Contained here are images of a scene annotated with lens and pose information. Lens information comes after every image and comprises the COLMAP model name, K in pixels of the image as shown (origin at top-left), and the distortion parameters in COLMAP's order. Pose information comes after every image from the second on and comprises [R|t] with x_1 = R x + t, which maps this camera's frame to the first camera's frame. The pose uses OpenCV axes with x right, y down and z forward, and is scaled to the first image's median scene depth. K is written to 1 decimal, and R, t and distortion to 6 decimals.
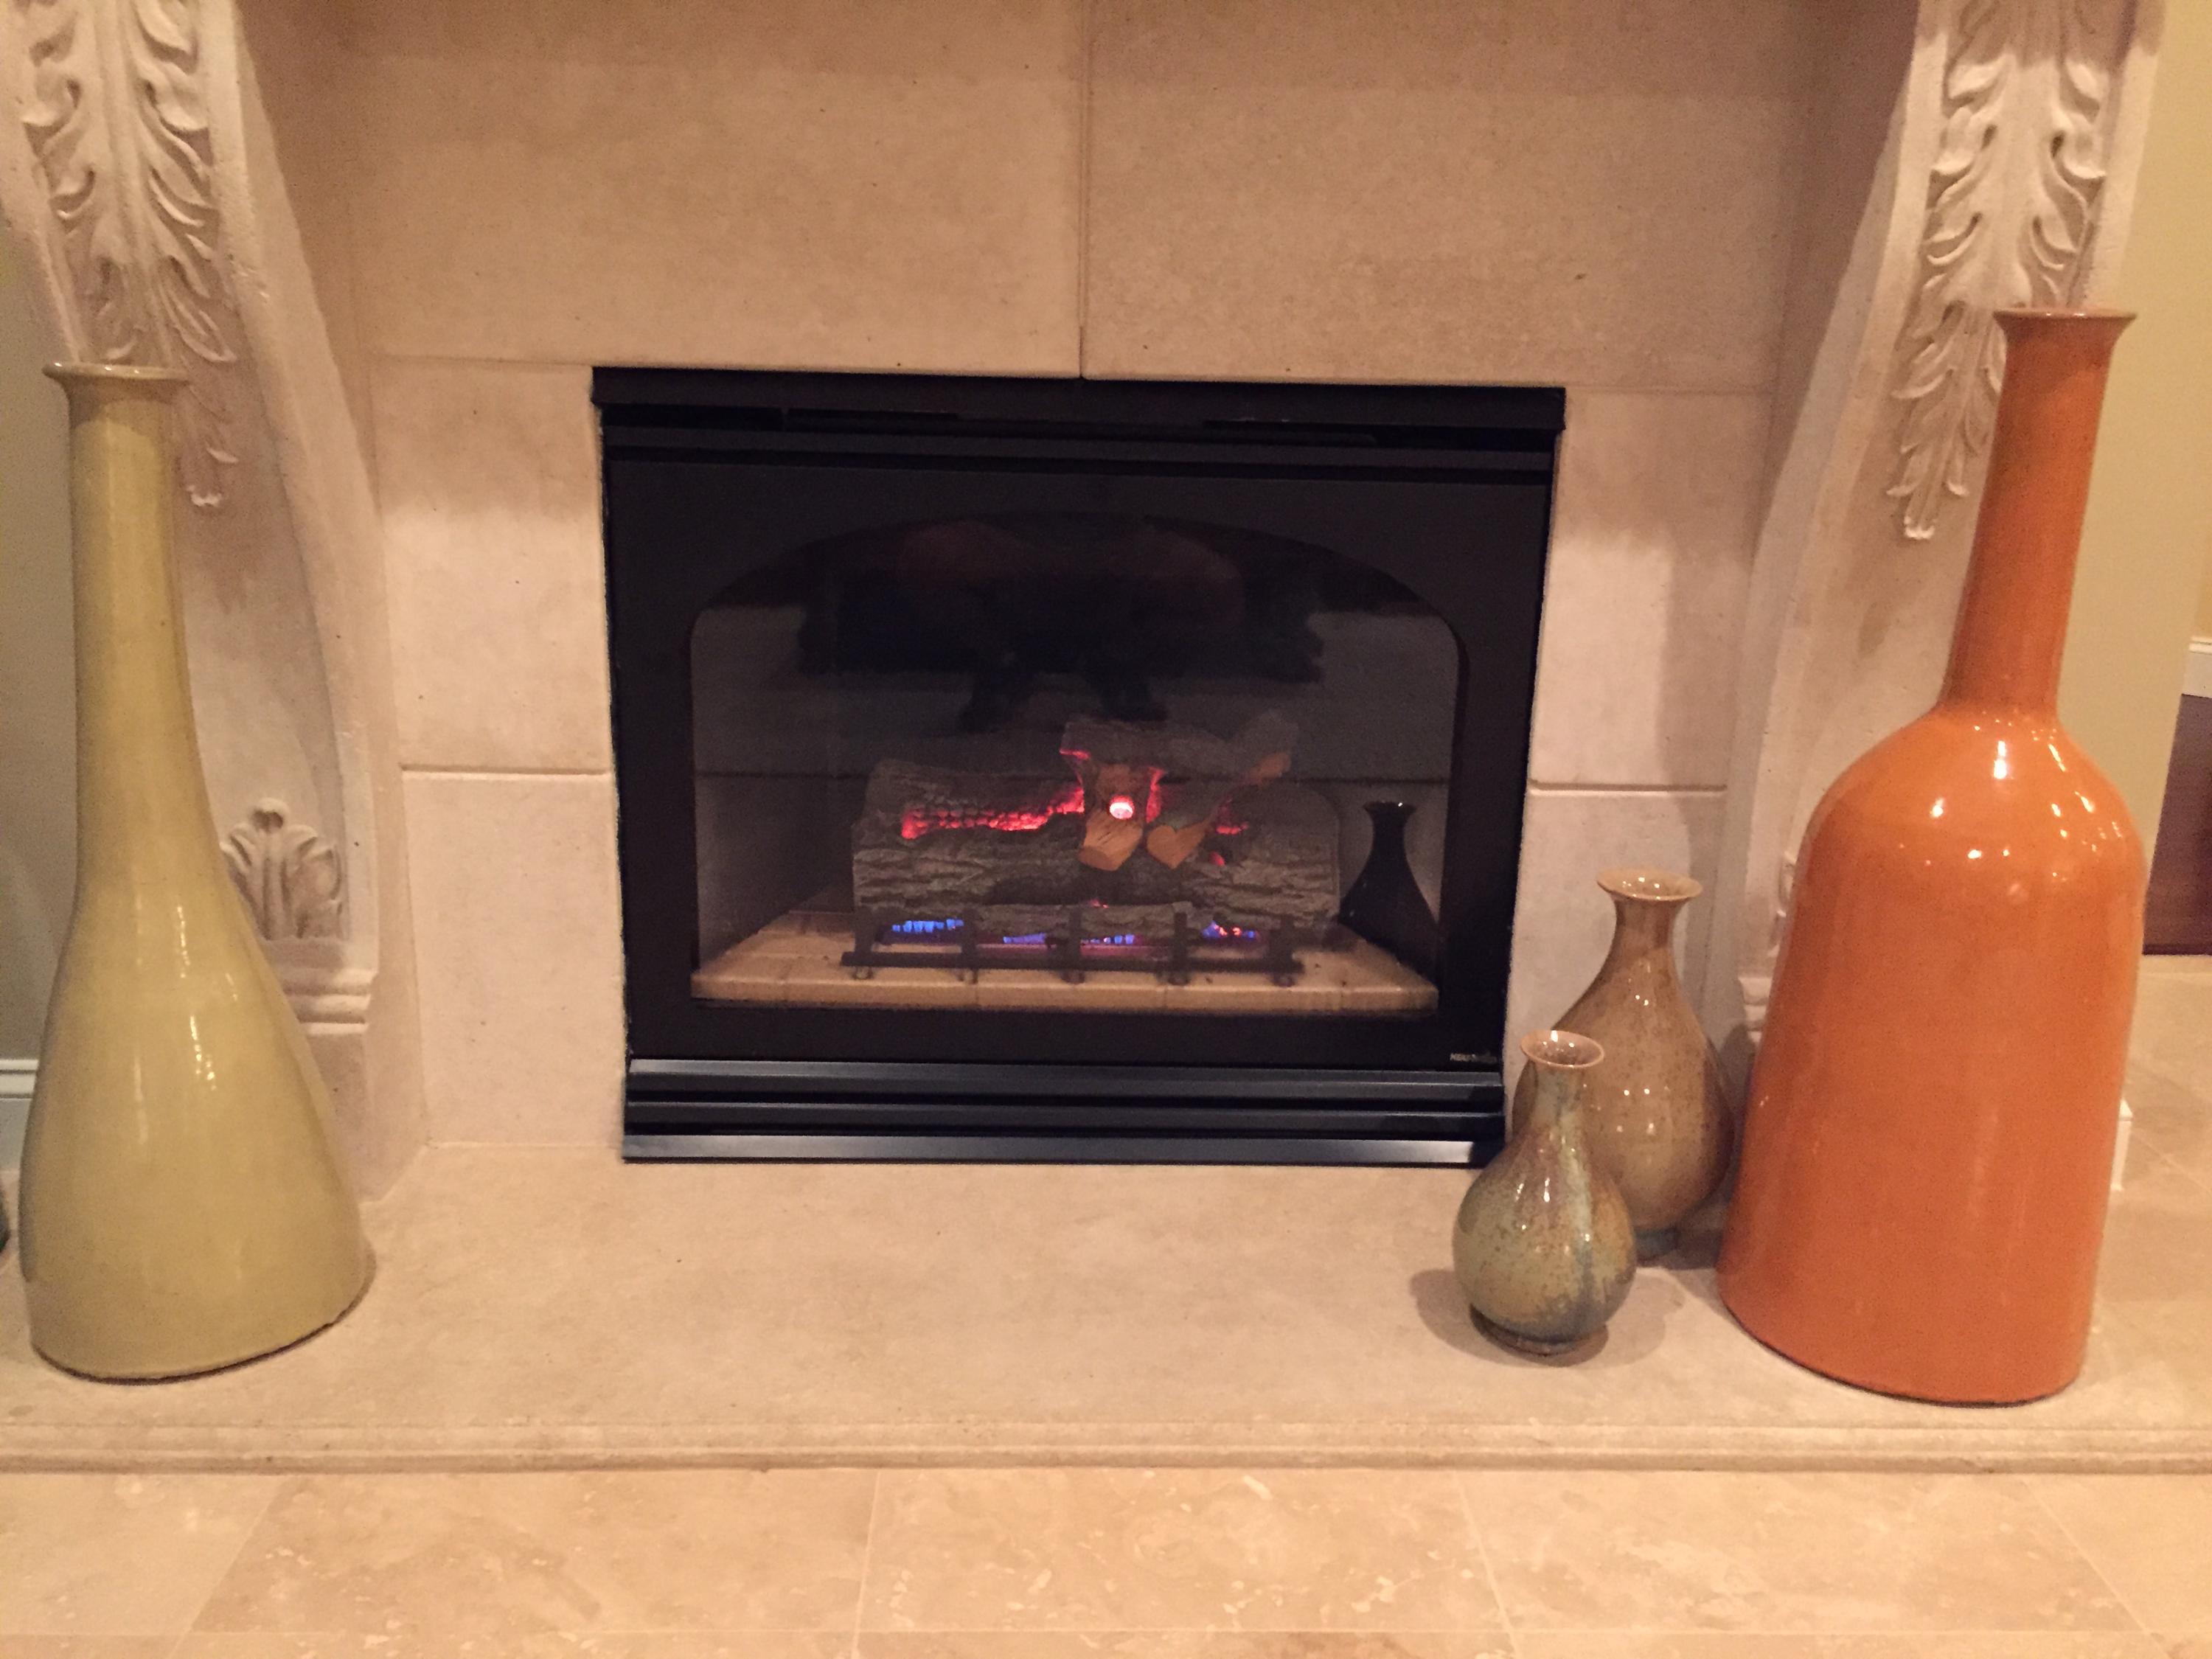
lens RADIAL K [[1897.6, 0, 1107.8], [0, 1897.6, 840.4], [0, 0, 1]] dist [0.065337, -0.068032]
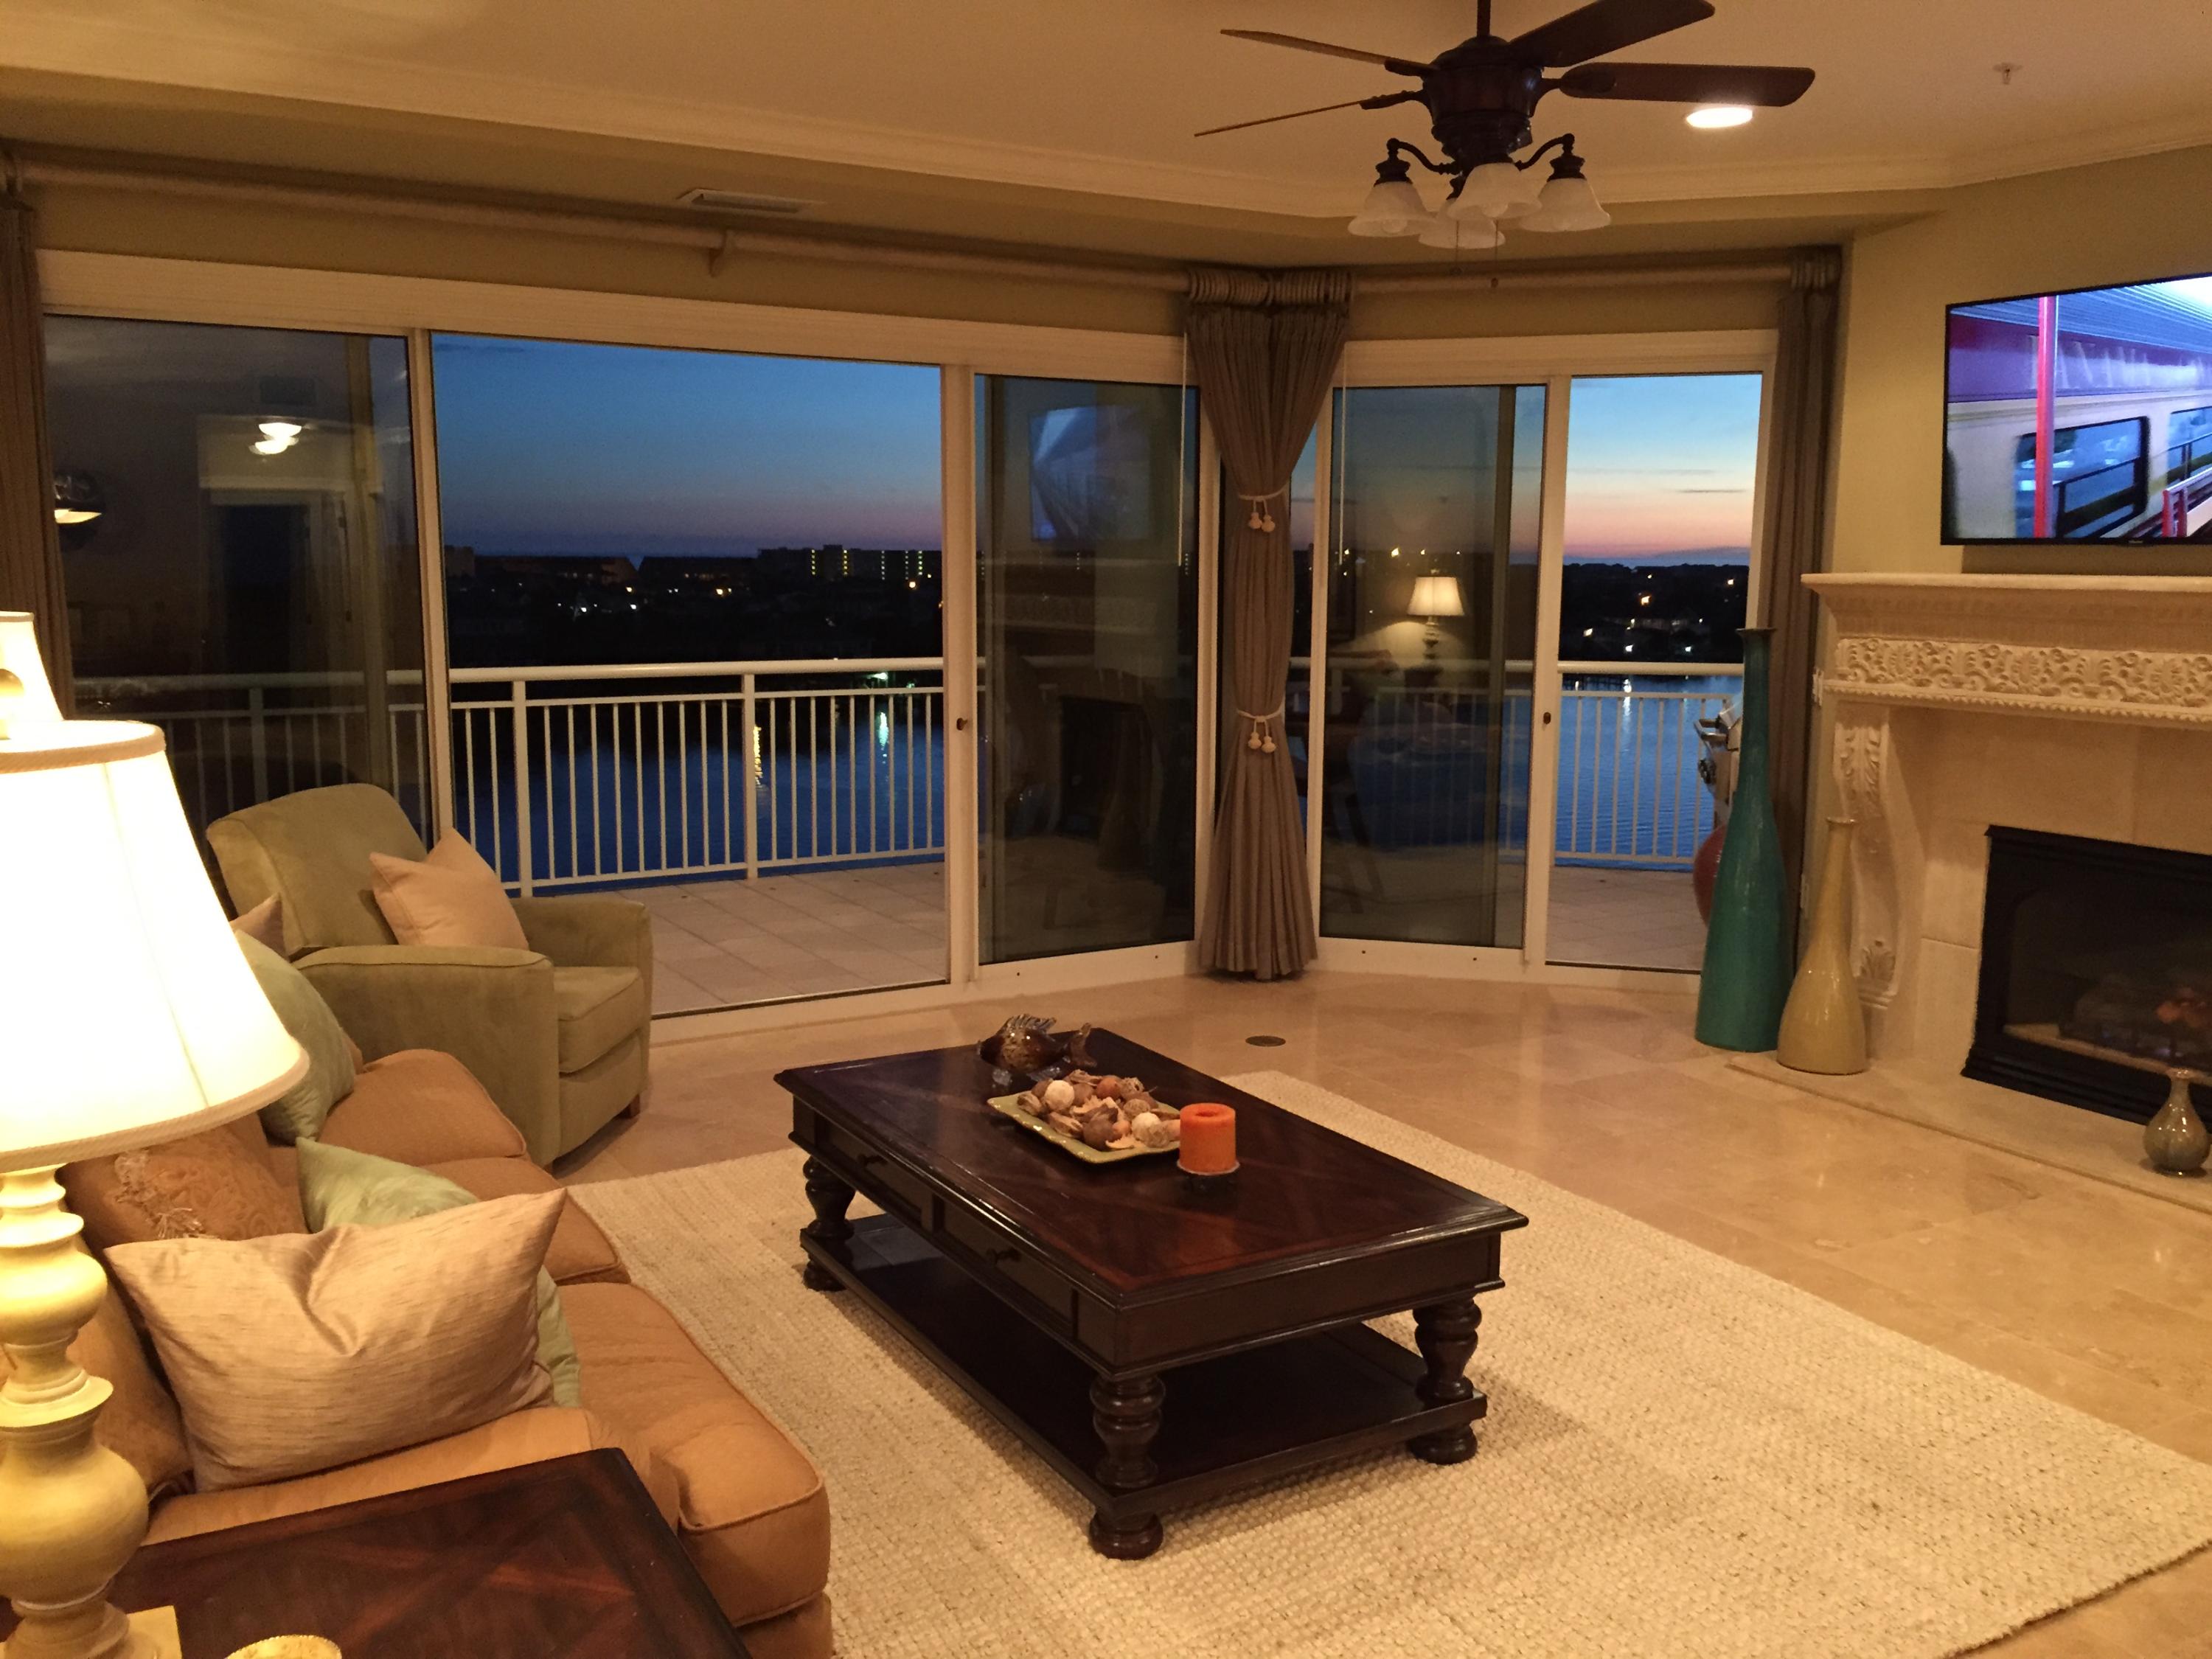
lens RADIAL K [[1897.6, 0, 1113.2], [0, 1897.6, 818.5], [0, 0, 1]] dist [0.065337, -0.068032]
pose [[0.470354, 0.104055, -0.876322, 1.944449], [-0.231896, 0.972699, -0.008968, 0.122575], [0.851464, 0.207434, 0.481643, -1.906046]]
